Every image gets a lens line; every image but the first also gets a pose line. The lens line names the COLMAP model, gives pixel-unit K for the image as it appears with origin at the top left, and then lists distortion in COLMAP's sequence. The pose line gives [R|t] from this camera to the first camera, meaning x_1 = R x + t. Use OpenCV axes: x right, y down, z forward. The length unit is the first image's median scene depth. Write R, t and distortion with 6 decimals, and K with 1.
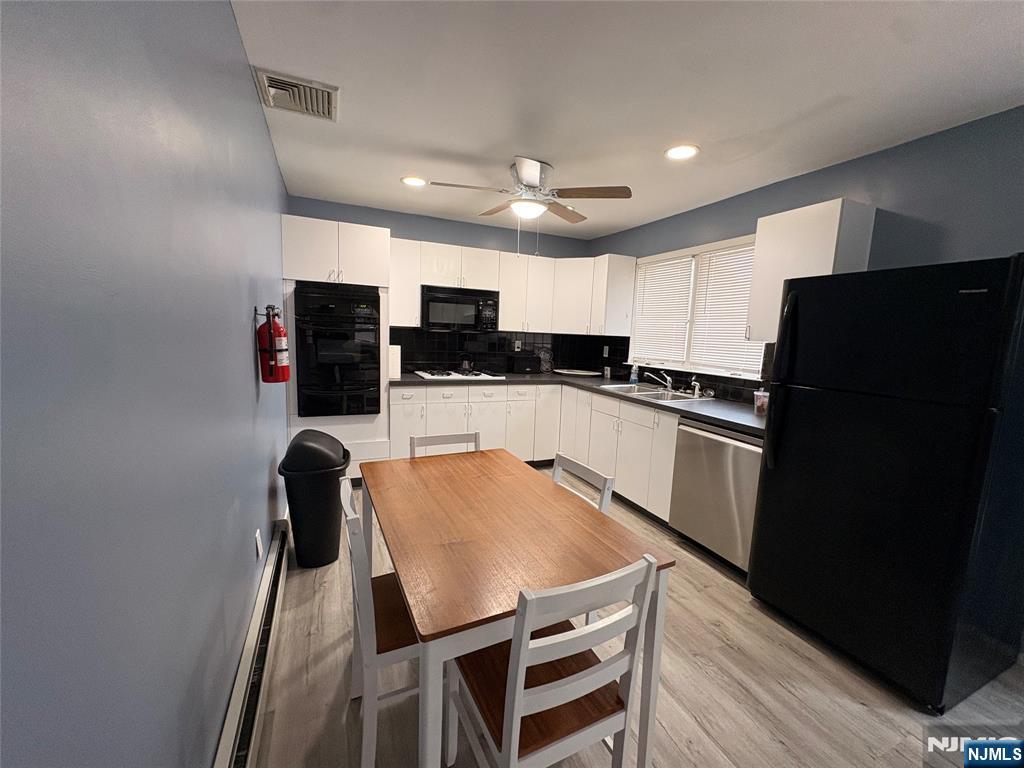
lens RADIAL K [[409.0, 0, 513.0], [0, 409.0, 384.1], [0, 0, 1]] dist [0.000897, -0.001412]
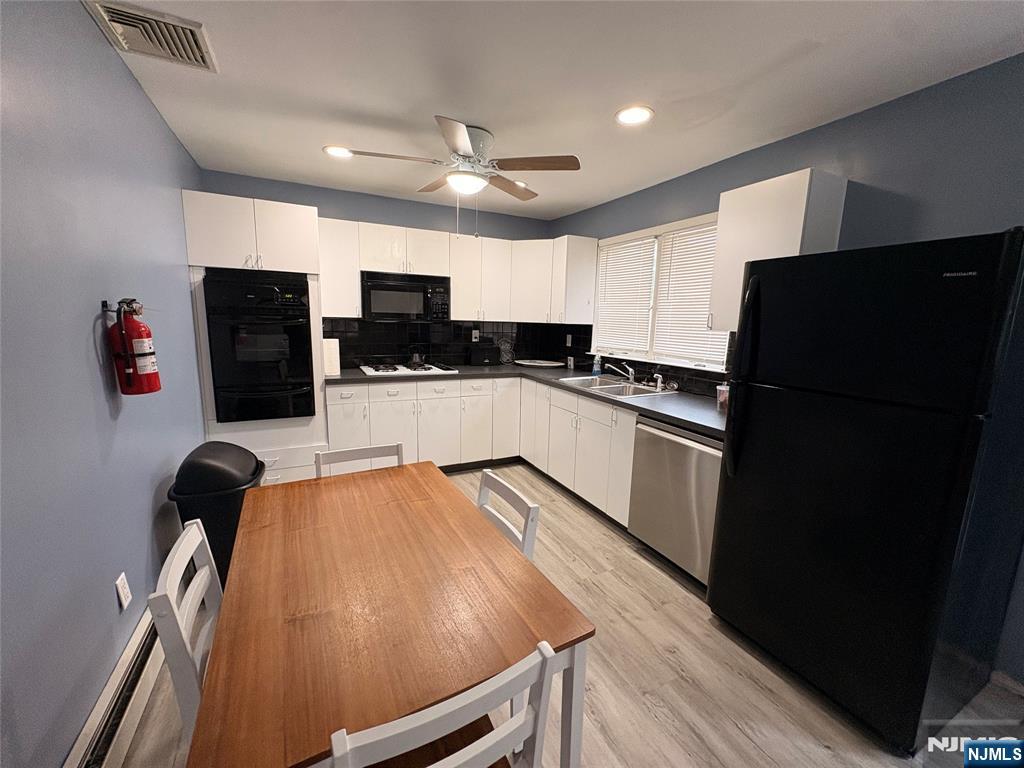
lens RADIAL K [[409.0, 0, 513.7], [0, 409.0, 384.6], [0, 0, 1]] dist [0.000897, -0.001412]
pose [[0.998731, -0.021475, 0.045544, 0.085774], [0.019760, 0.999091, 0.037772, -0.025619], [-0.046314, -0.036824, 0.998248, 0.098544]]
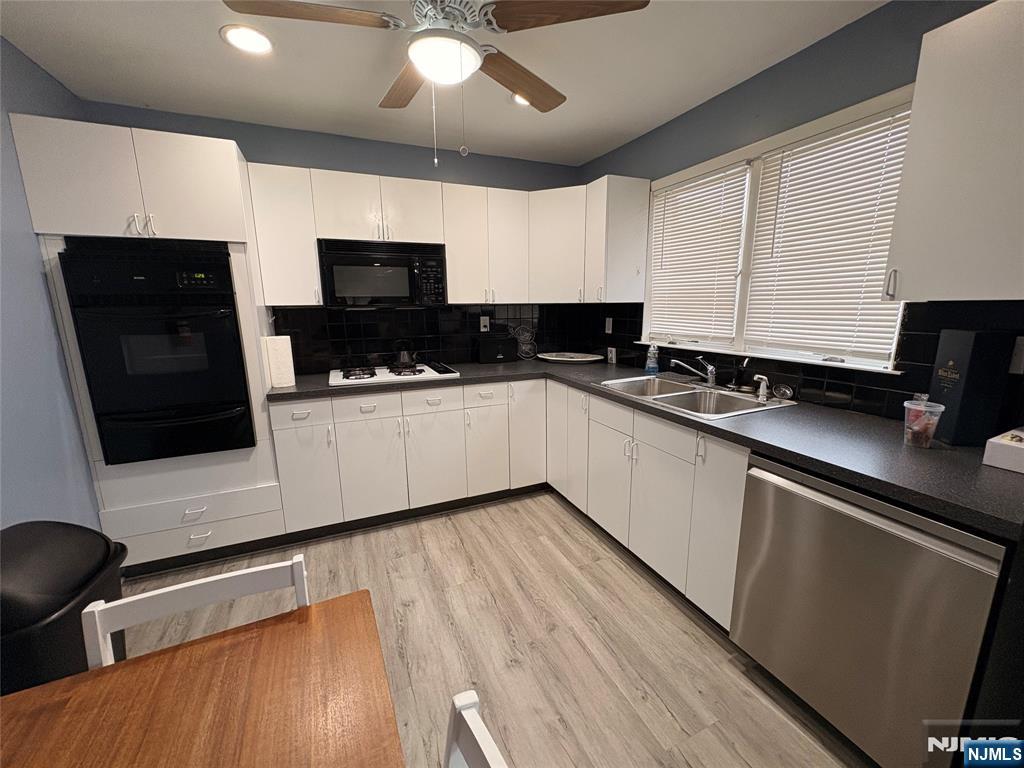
lens RADIAL K [[409.0, 0, 513.5], [0, 409.0, 385.7], [0, 0, 1]] dist [0.000897, -0.001412]
pose [[0.998642, -0.049982, -0.014689, 0.106620], [0.050920, 0.996068, 0.072500, -0.056684], [0.011008, -0.073150, 0.997260, 0.449286]]
